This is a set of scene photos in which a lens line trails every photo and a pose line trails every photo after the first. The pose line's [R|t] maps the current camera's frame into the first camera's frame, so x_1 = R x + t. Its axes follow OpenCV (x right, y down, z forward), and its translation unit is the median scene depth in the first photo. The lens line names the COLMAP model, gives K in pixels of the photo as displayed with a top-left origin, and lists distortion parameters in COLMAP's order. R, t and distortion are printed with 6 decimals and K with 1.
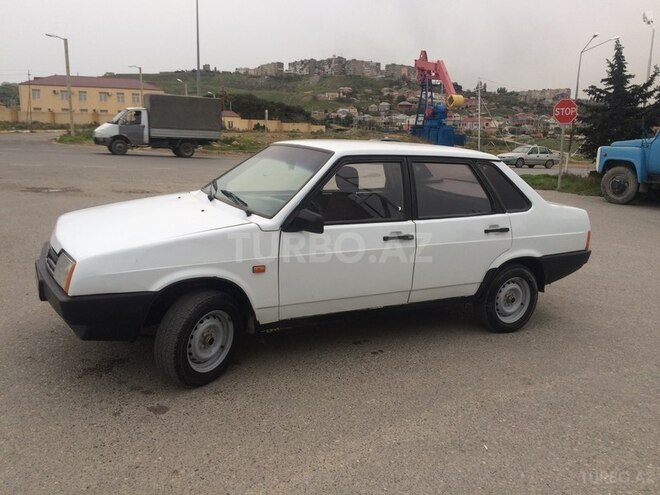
lens RADIAL K [[561.9, 0, 326.7], [0, 561.9, 247.4], [0, 0, 1]] dist [0.092493, -0.131114]
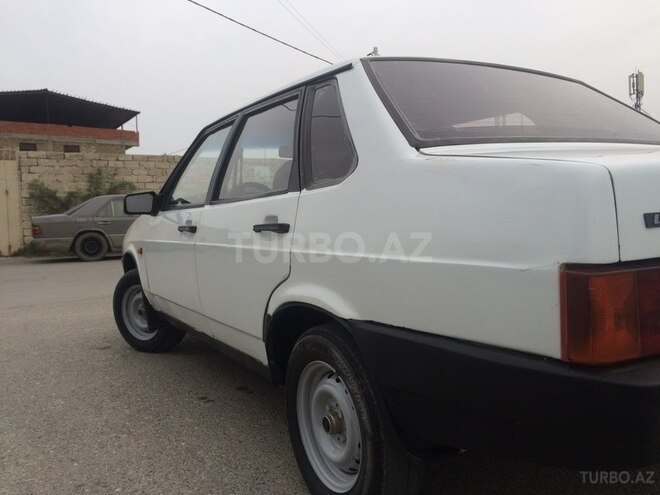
lens RADIAL K [[561.9, 0, 326.7], [0, 561.9, 247.4], [0, 0, 1]] dist [0.092493, -0.131114]
pose [[0.037794, 0.014384, -0.999182, 0.236917], [-0.160798, 0.986954, 0.008125, -0.008136], [0.986263, 0.160360, 0.039613, 0.328316]]
